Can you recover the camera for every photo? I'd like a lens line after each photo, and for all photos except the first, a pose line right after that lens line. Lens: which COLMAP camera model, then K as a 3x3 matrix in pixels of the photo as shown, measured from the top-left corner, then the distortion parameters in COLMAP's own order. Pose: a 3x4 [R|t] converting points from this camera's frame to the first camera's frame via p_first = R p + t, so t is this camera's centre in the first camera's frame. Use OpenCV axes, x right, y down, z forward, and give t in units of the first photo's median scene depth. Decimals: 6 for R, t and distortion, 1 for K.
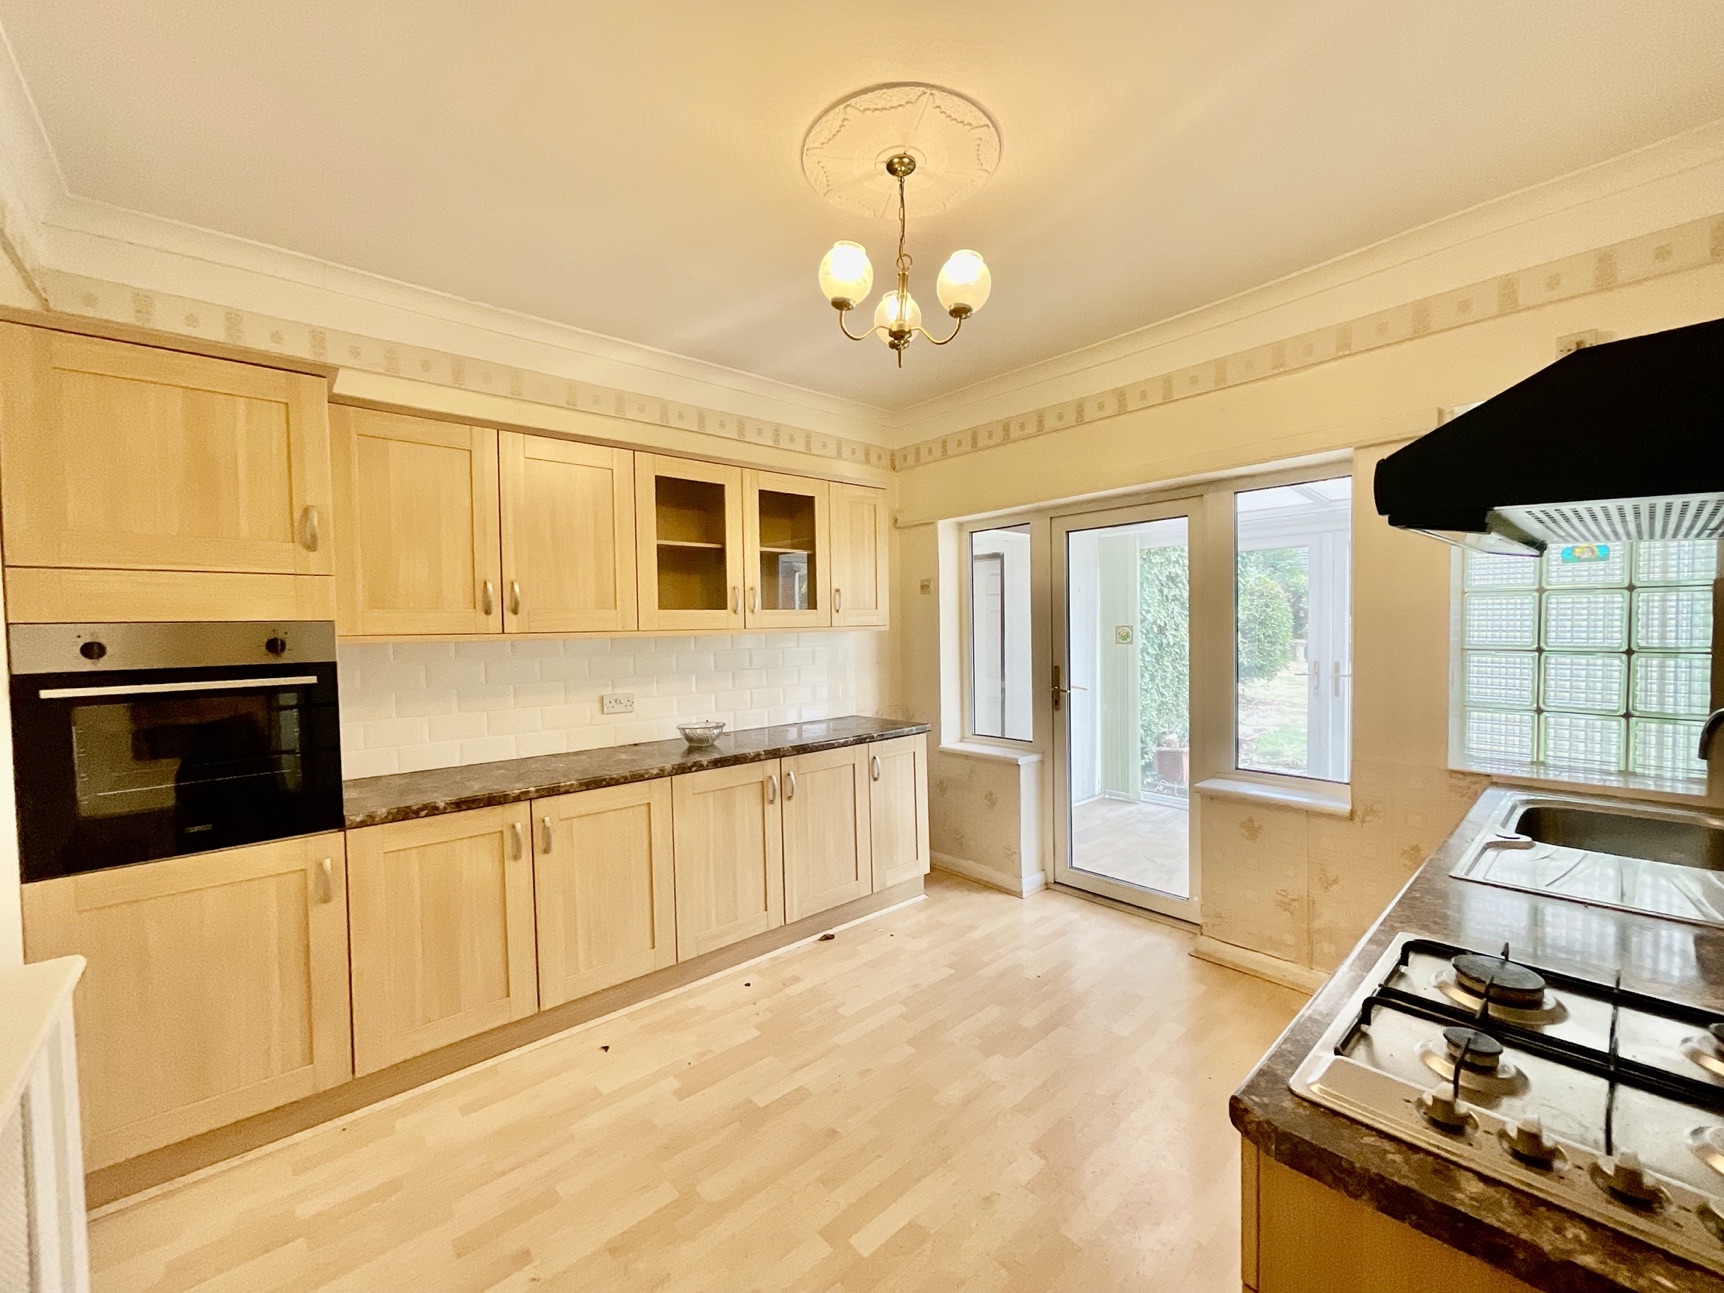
lens RADIAL K [[700.9, 0, 866.3], [0, 700.9, 640.5], [0, 0, 1]] dist [-0.000637, 0.000095]
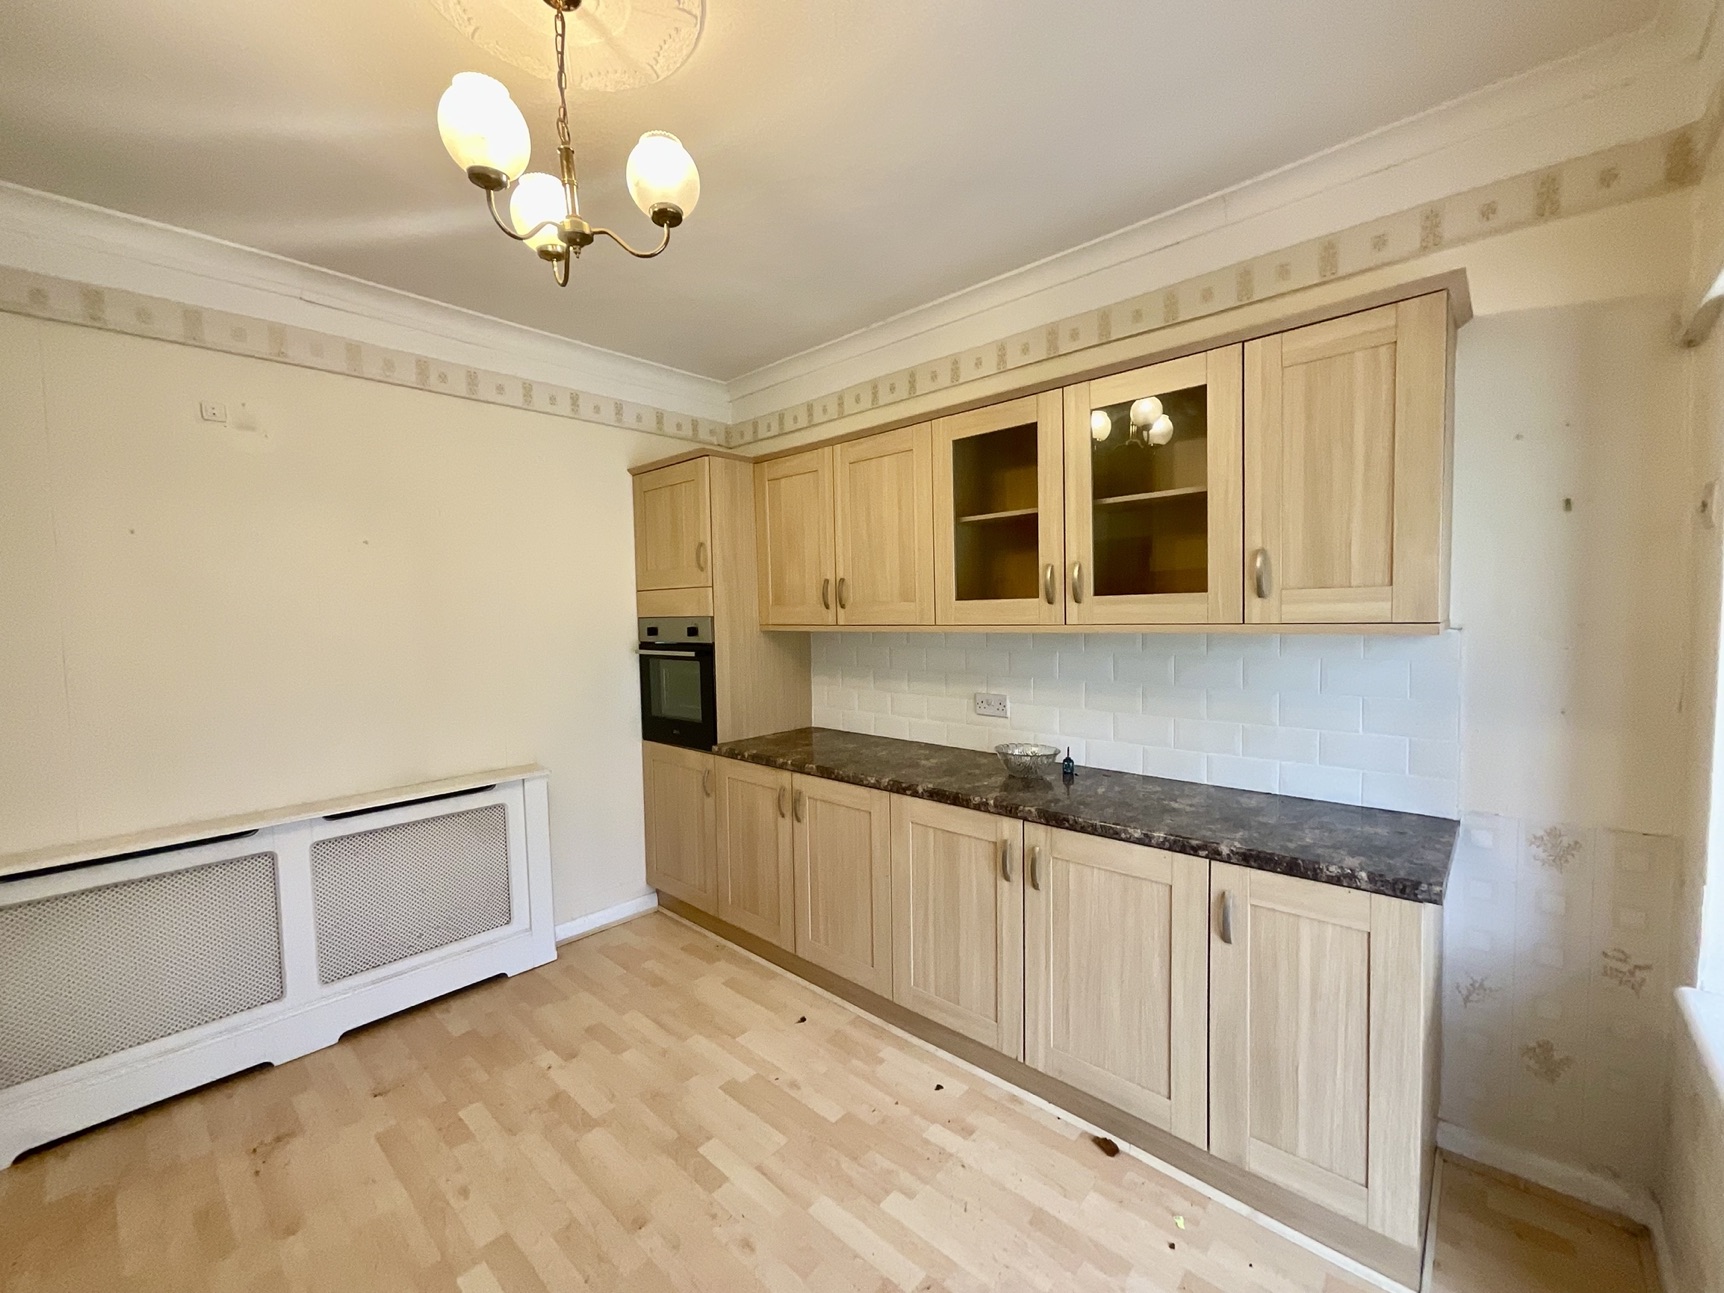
lens RADIAL K [[695.1, 0, 862.0], [0, 695.1, 646.5], [0, 0, 1]] dist [-0.001353, 0.000616]
pose [[0.100040, 0.064105, -0.992916, 0.585216], [-0.005174, 0.997942, 0.063908, -0.046135], [0.994970, -0.001256, 0.100166, 0.887451]]
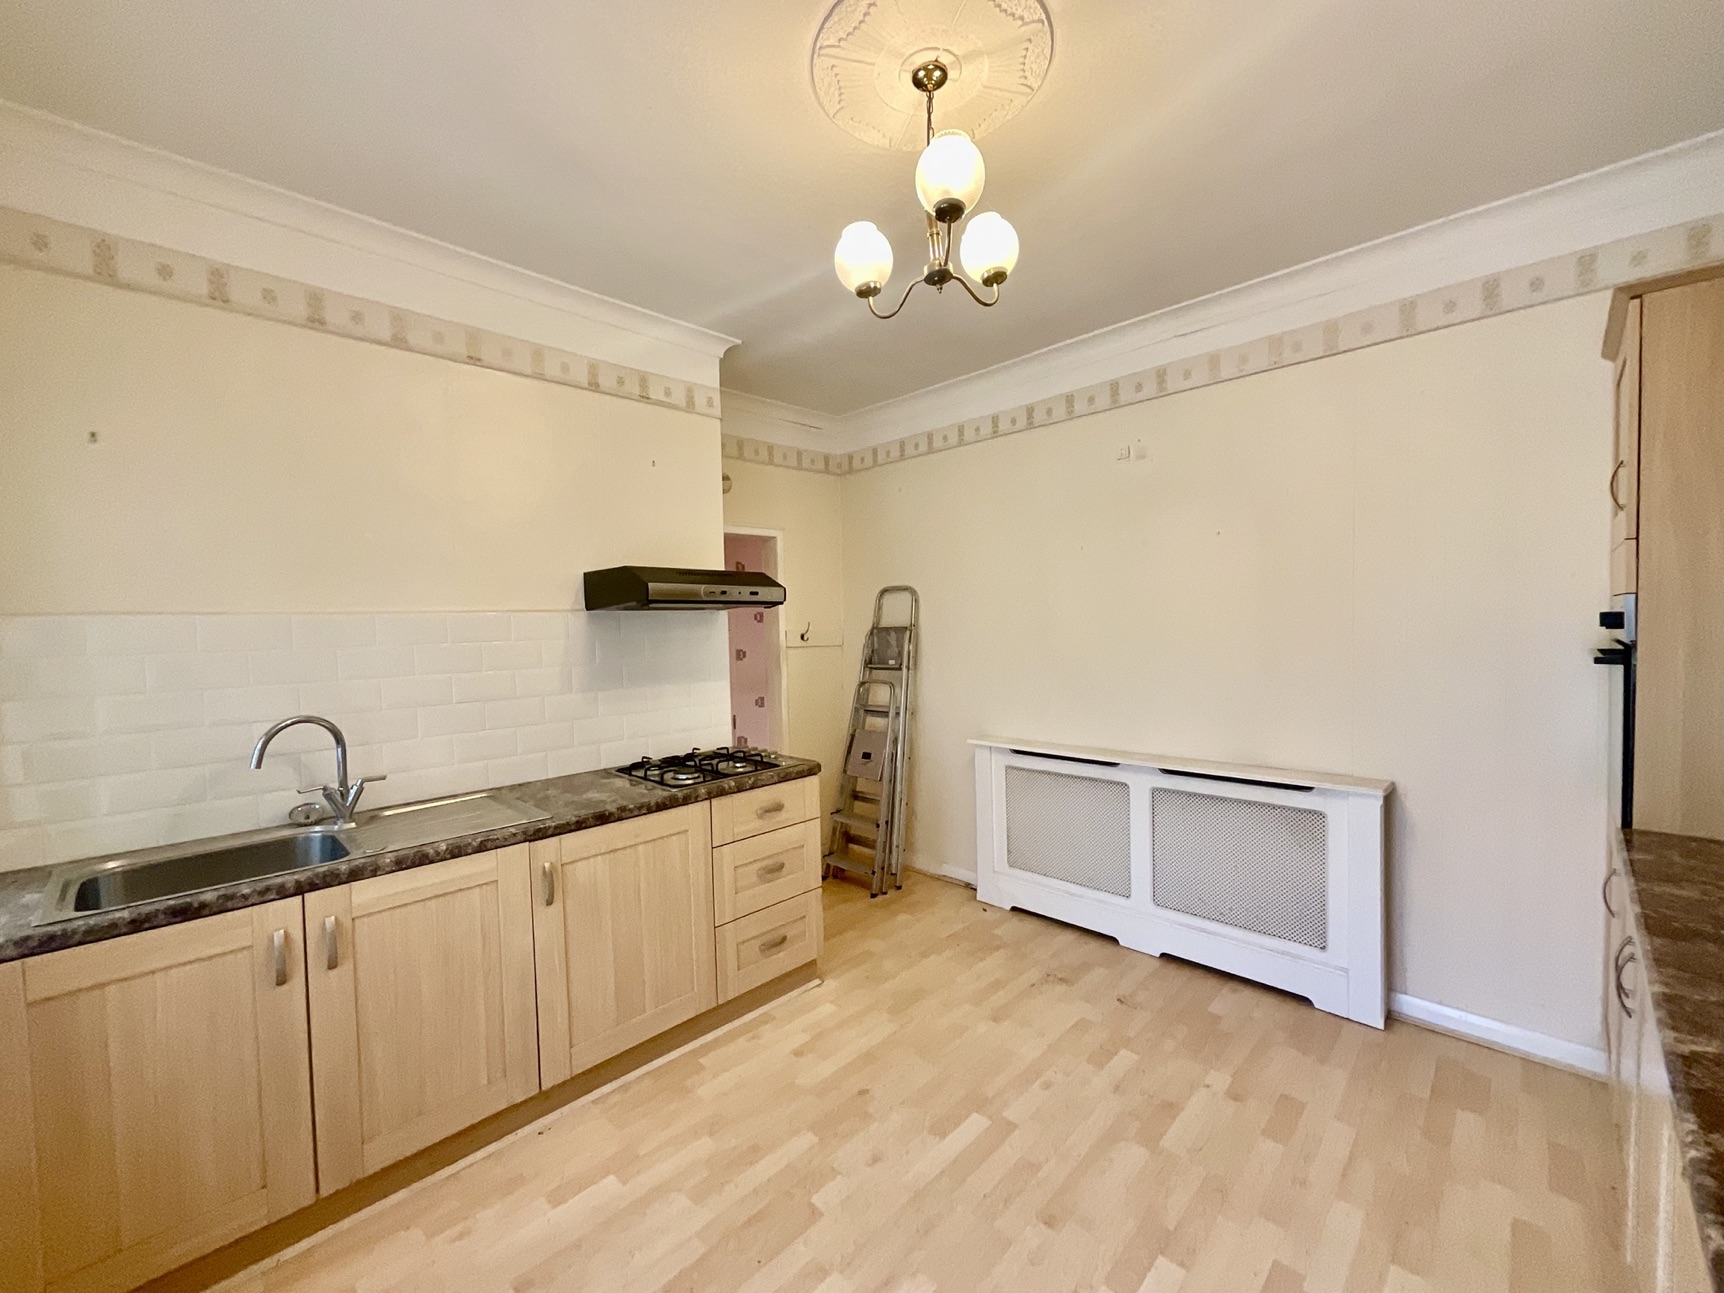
lens RADIAL K [[695.1, 0, 862.0], [0, 695.1, 646.5], [0, 0, 1]] dist [-0.001353, 0.000616]
pose [[-0.997512, 0.044444, -0.054715, 0.144626], [0.040939, 0.997137, 0.063580, -0.043997], [0.057384, 0.061182, -0.996476, 1.336941]]
